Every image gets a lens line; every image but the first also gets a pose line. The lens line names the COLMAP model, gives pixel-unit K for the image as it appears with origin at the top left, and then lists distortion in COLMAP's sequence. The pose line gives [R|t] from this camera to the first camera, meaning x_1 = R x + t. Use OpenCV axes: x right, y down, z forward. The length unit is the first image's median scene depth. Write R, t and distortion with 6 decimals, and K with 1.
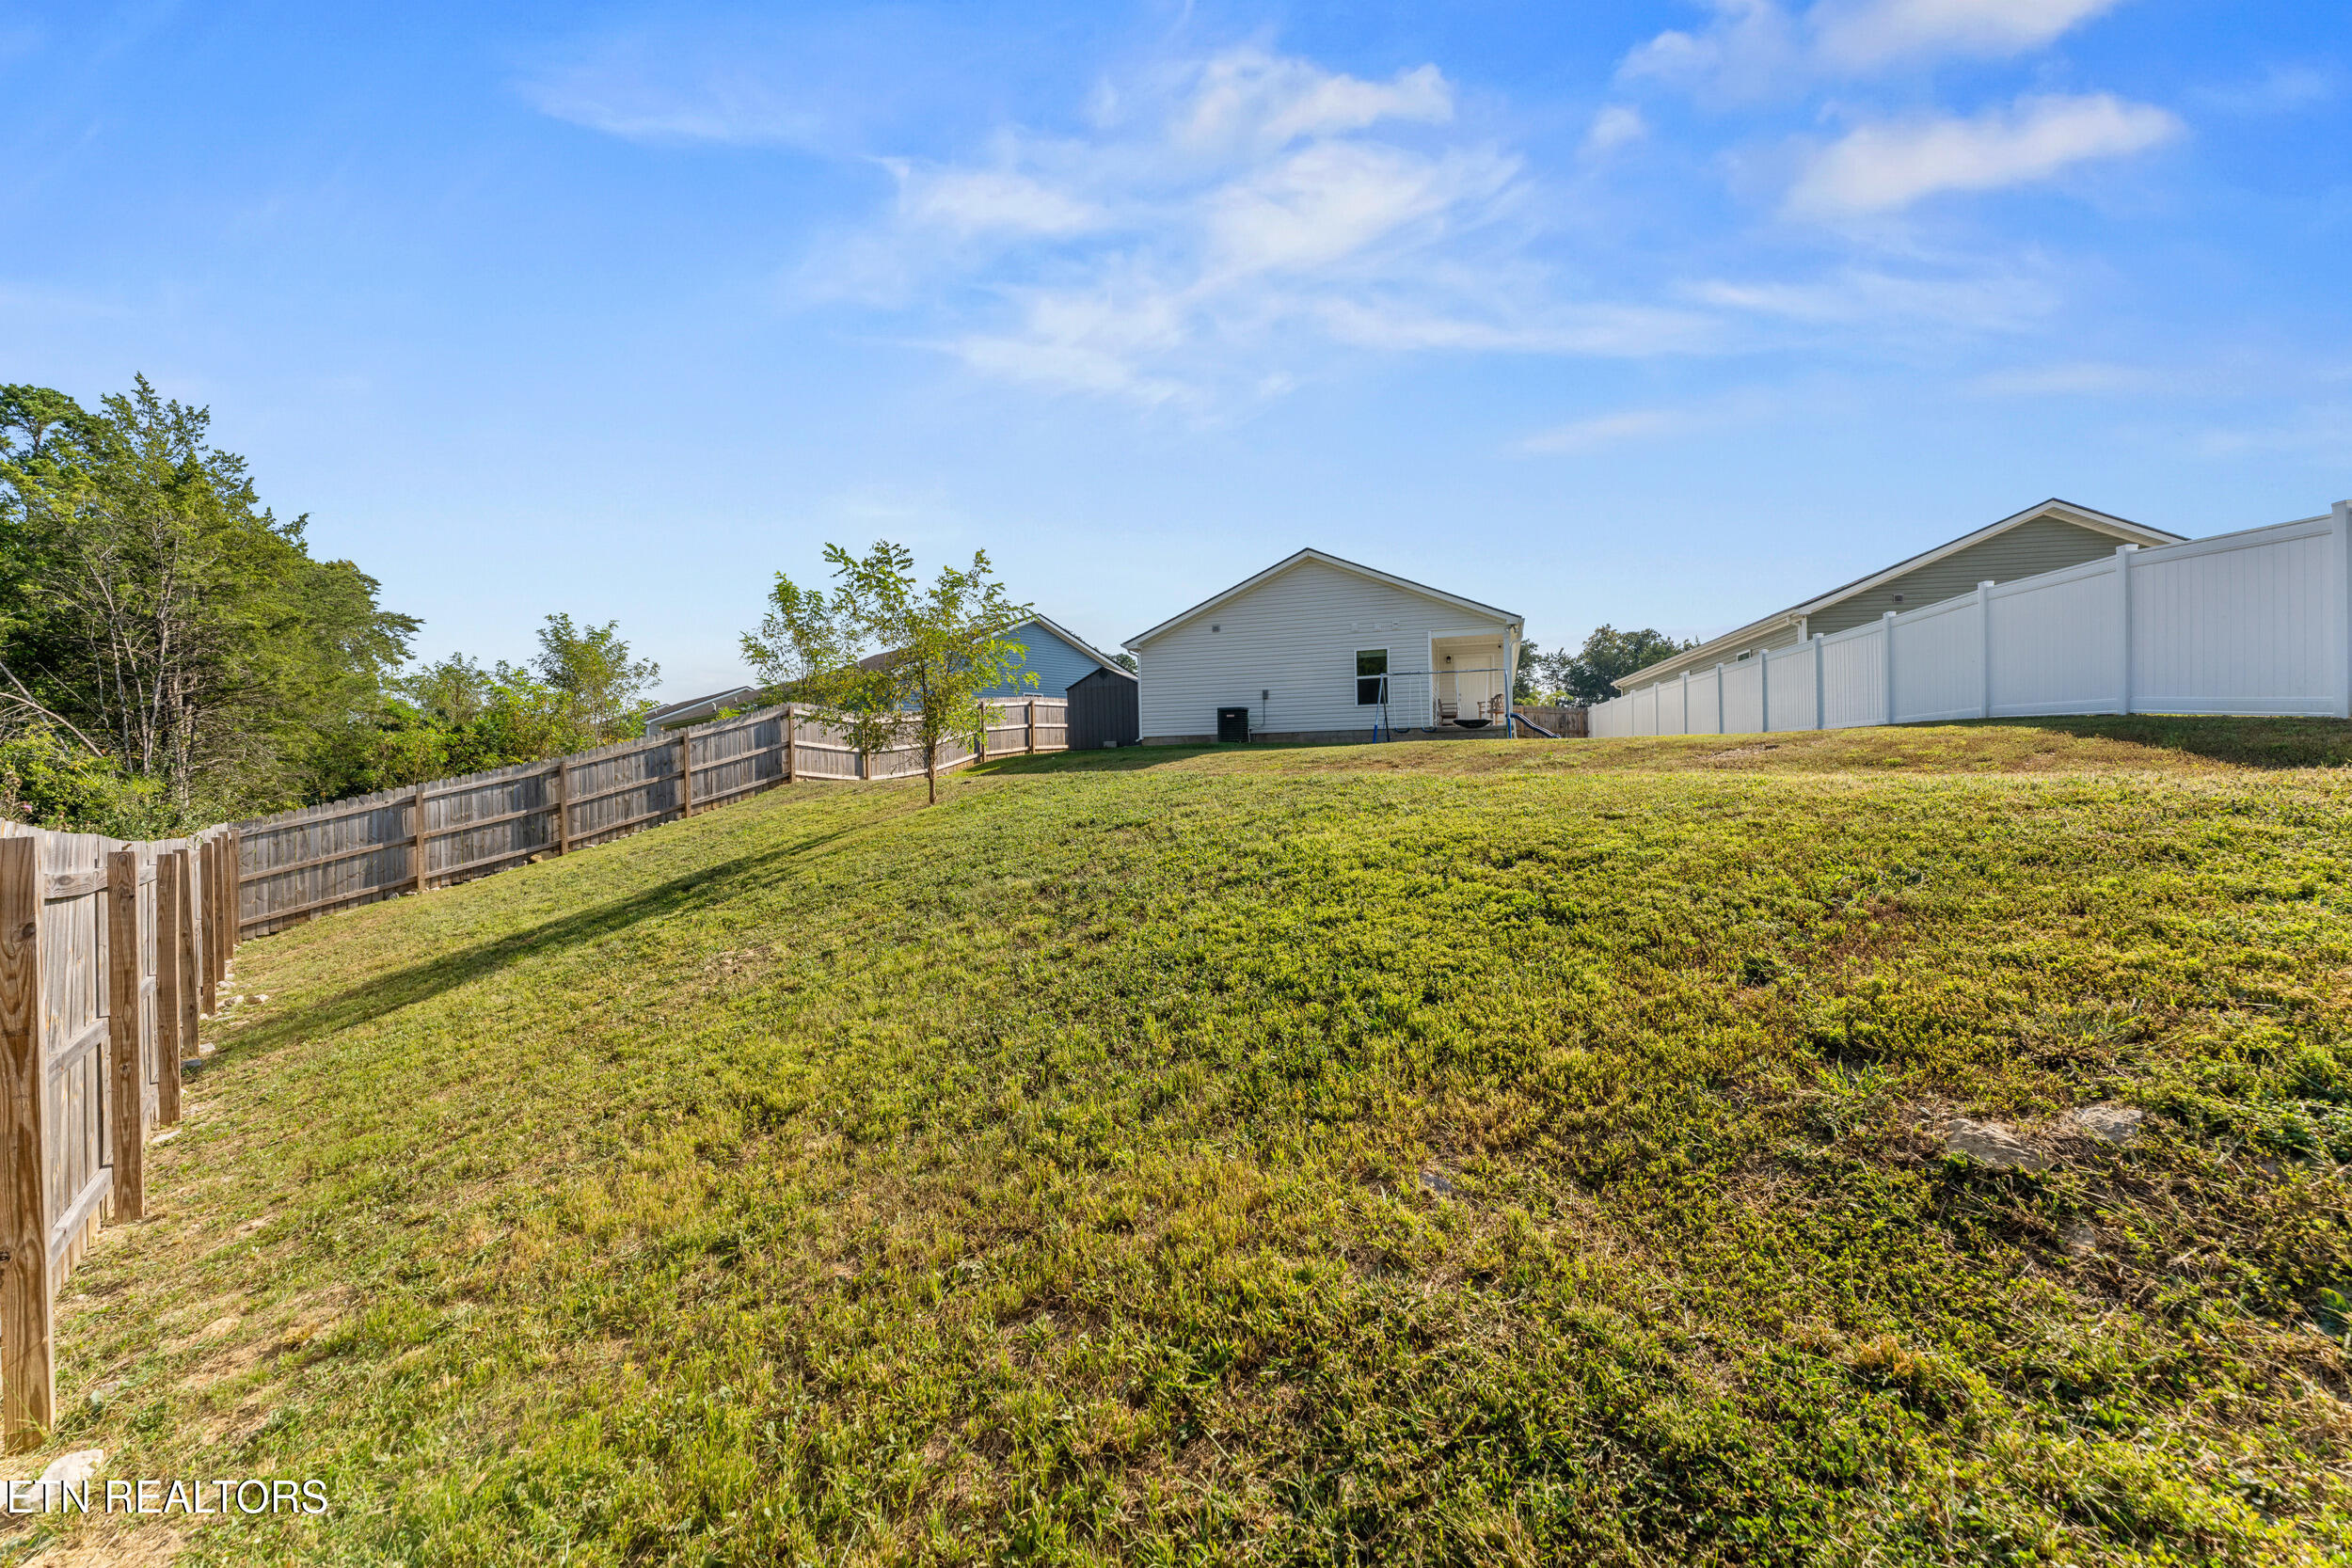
lens RADIAL K [[949.3, 0, 1186.8], [0, 949.3, 782.6], [0, 0, 1]] dist [0.000093, -0.001120]
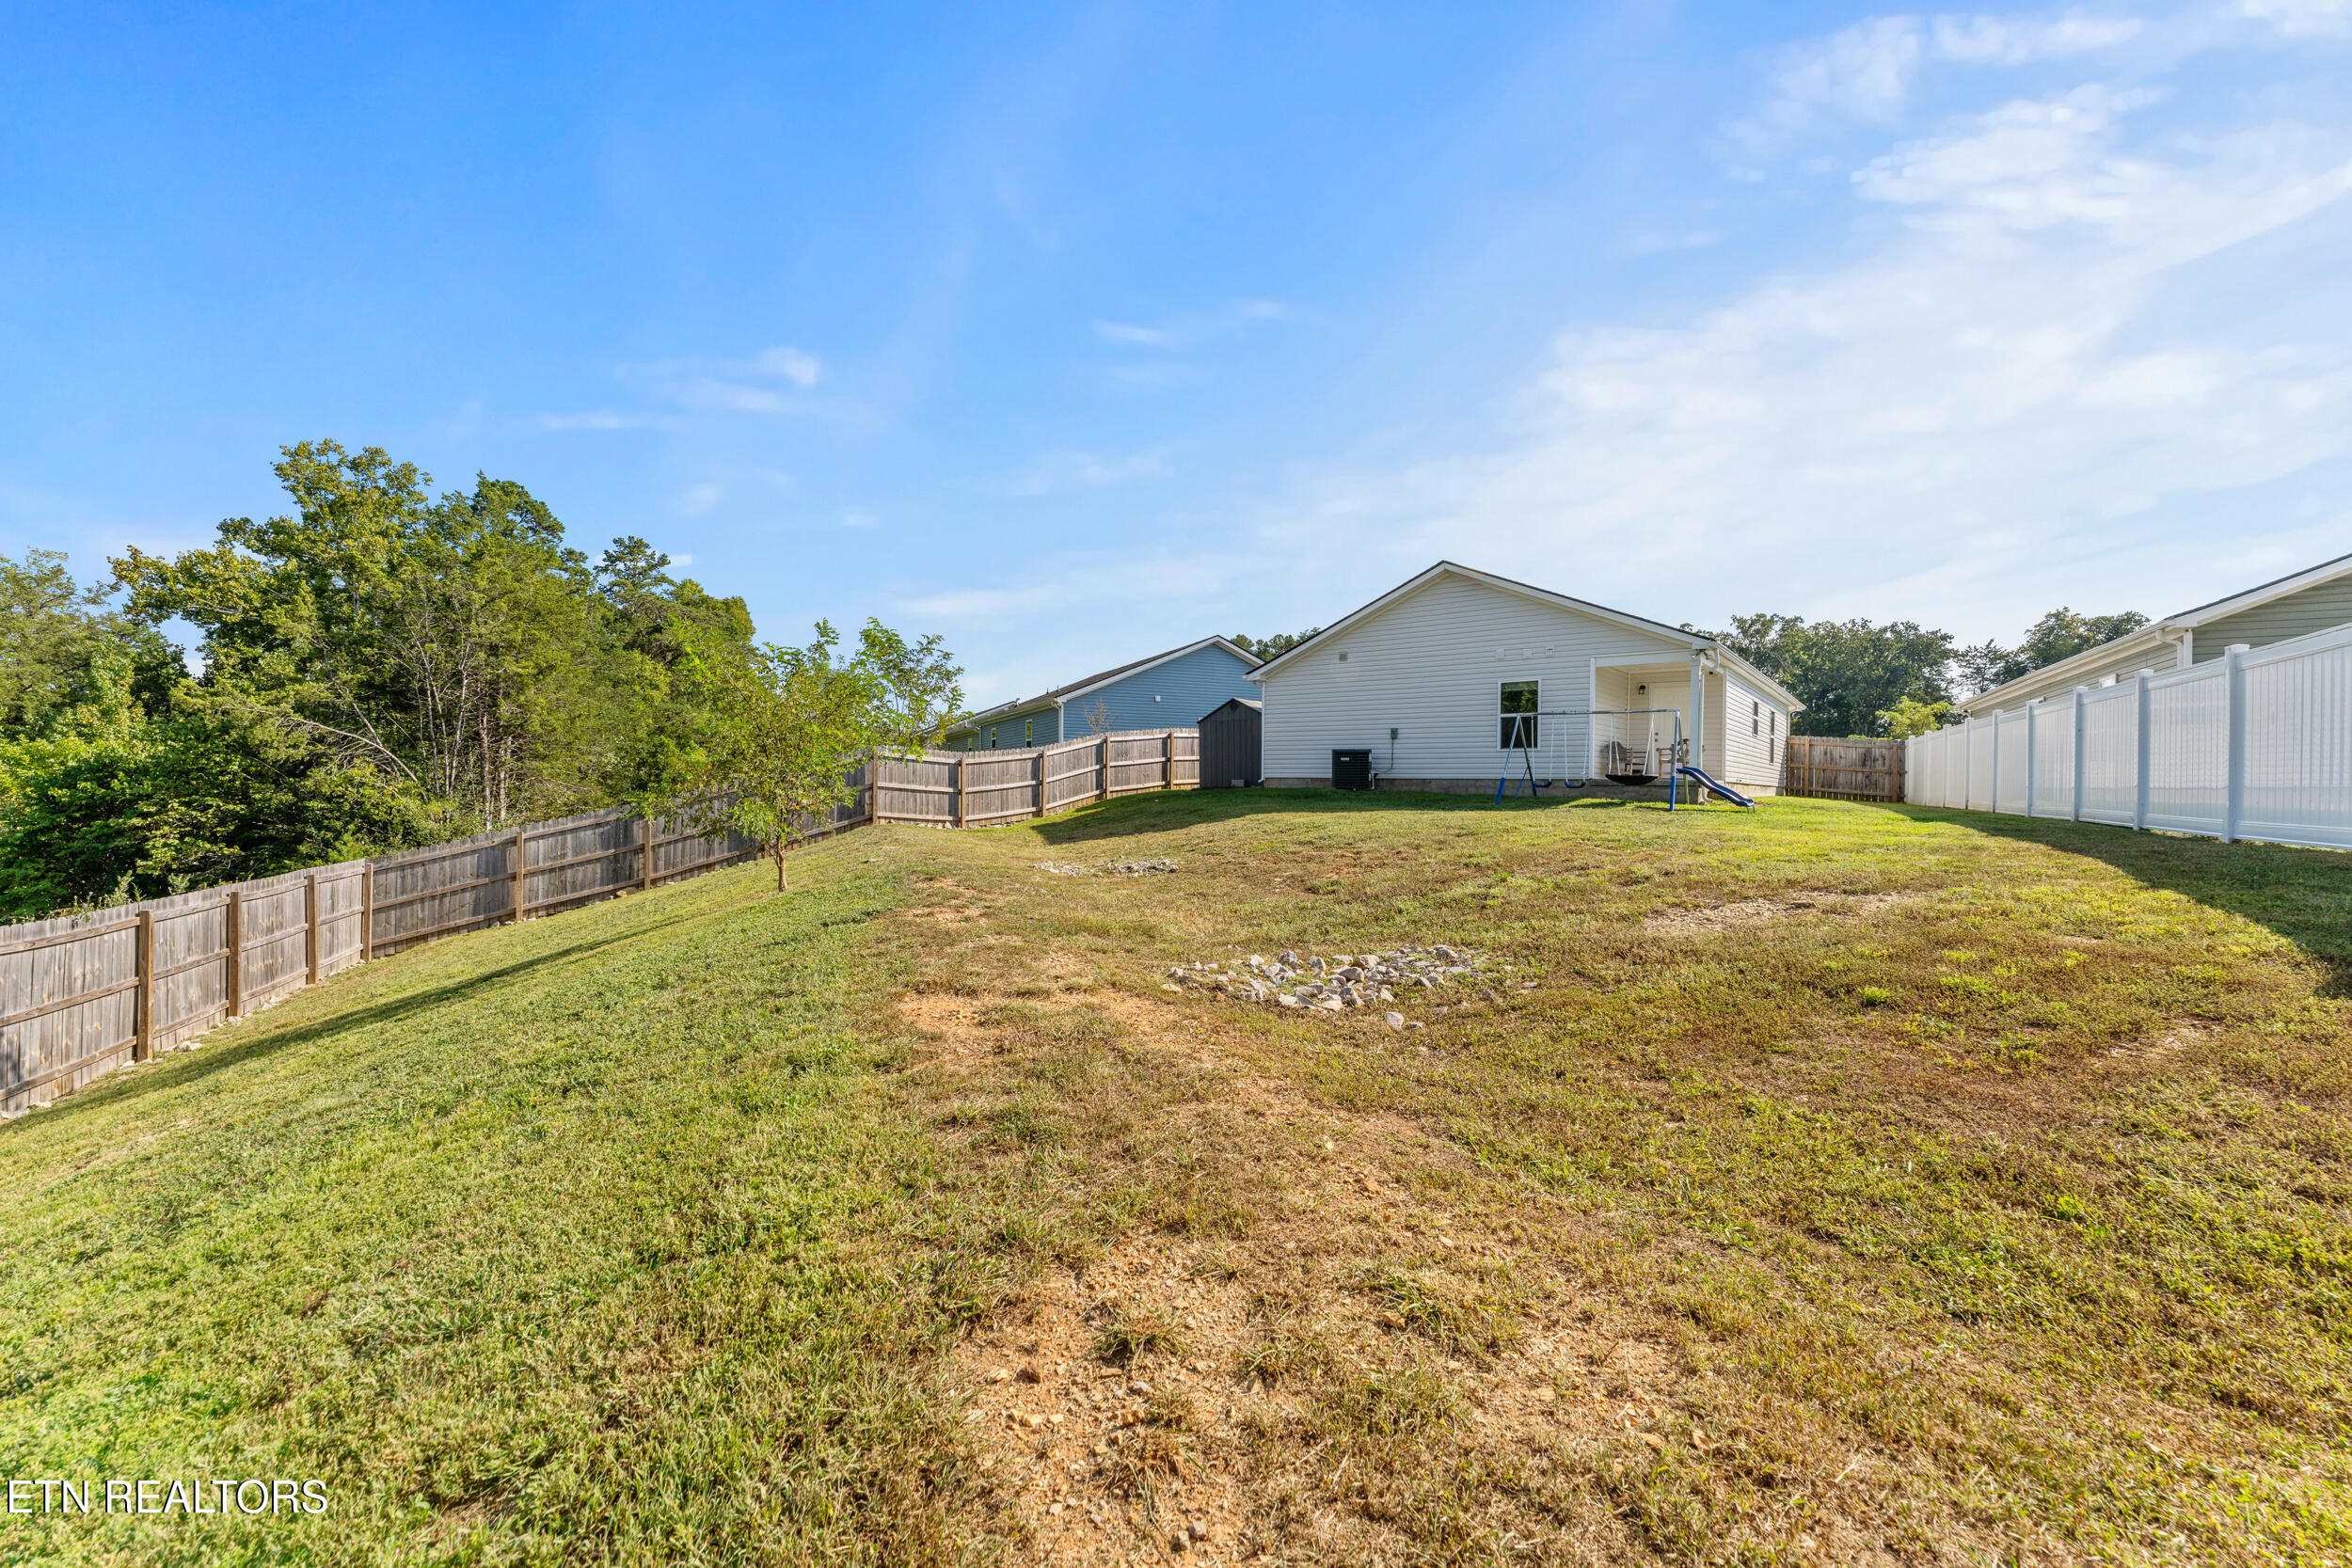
lens RADIAL K [[949.3, 0, 1177.0], [0, 949.3, 790.6], [0, 0, 1]] dist [0.000093, -0.001120]
pose [[0.939314, 0.029474, -0.341791, 0.280674], [-0.026605, 0.999560, 0.013079, -0.068503], [0.342027, -0.003192, 0.939685, 0.183817]]
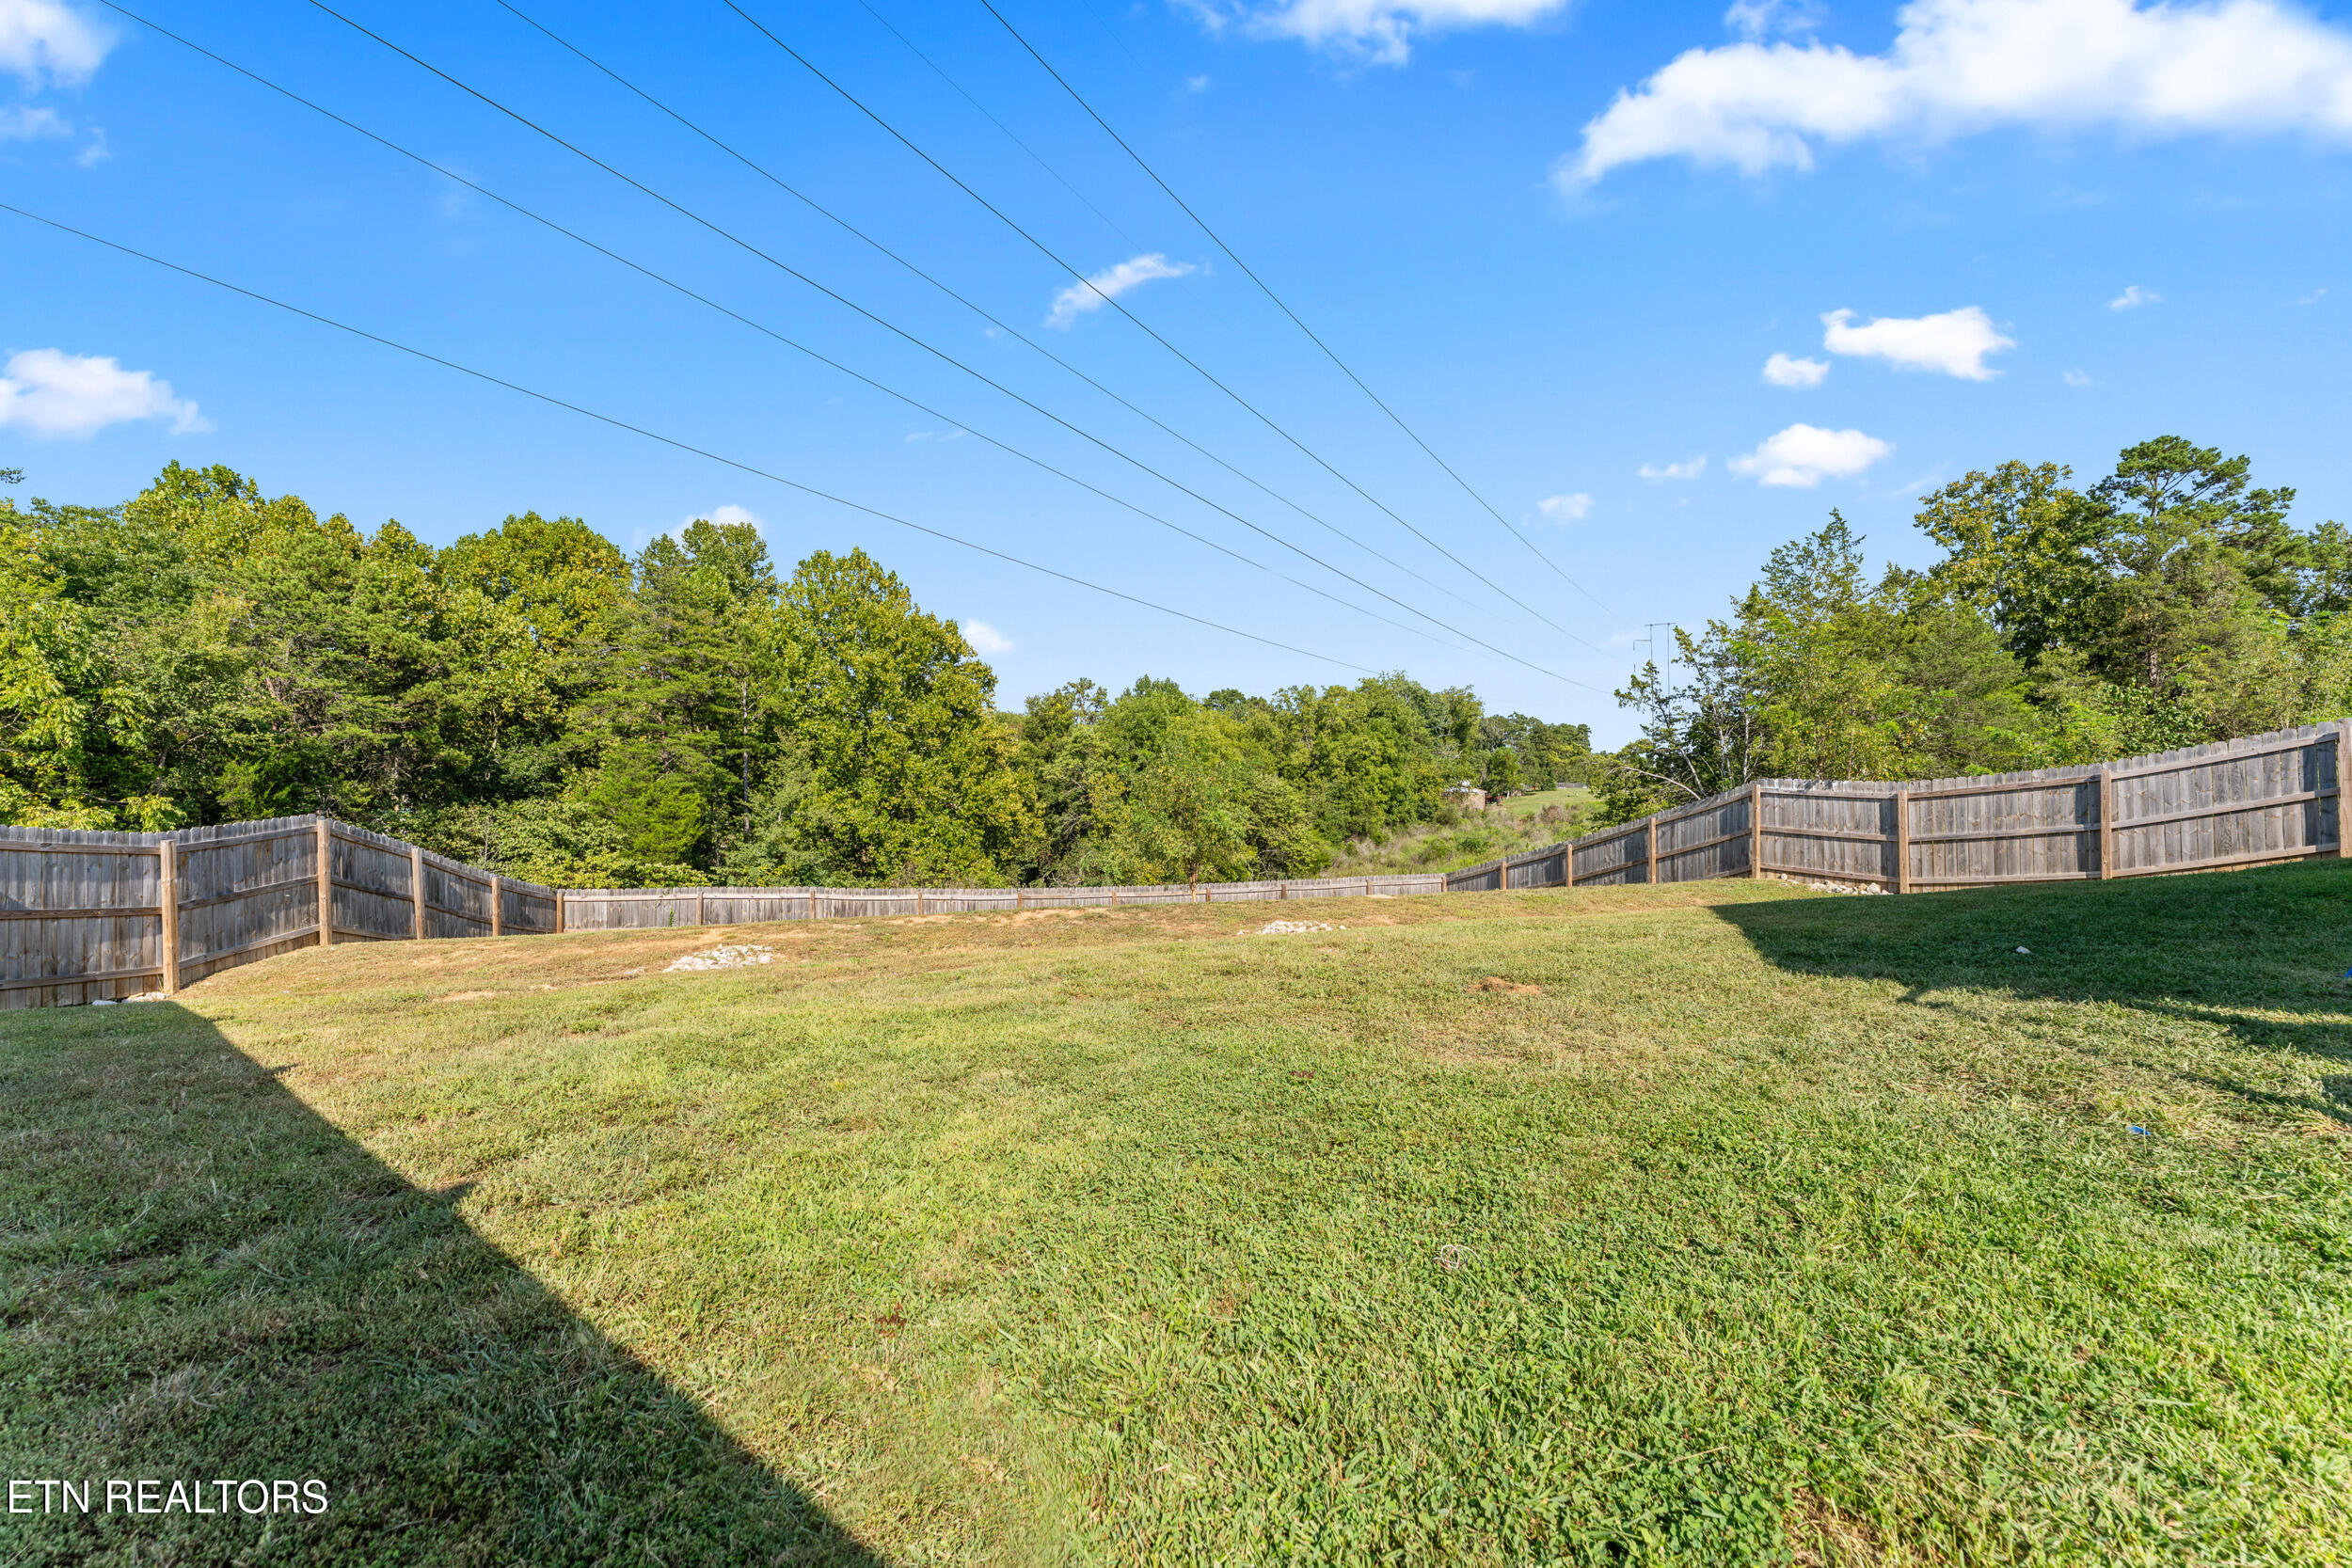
lens RADIAL K [[949.3, 0, 1175.8], [0, 949.3, 794.6], [0, 0, 1]] dist [0.000093, -0.001120]
pose [[-0.461342, 0.022532, -0.886936, 0.651088], [0.025713, 0.999597, 0.012019, -0.112605], [0.886850, -0.017261, -0.461735, 1.123600]]
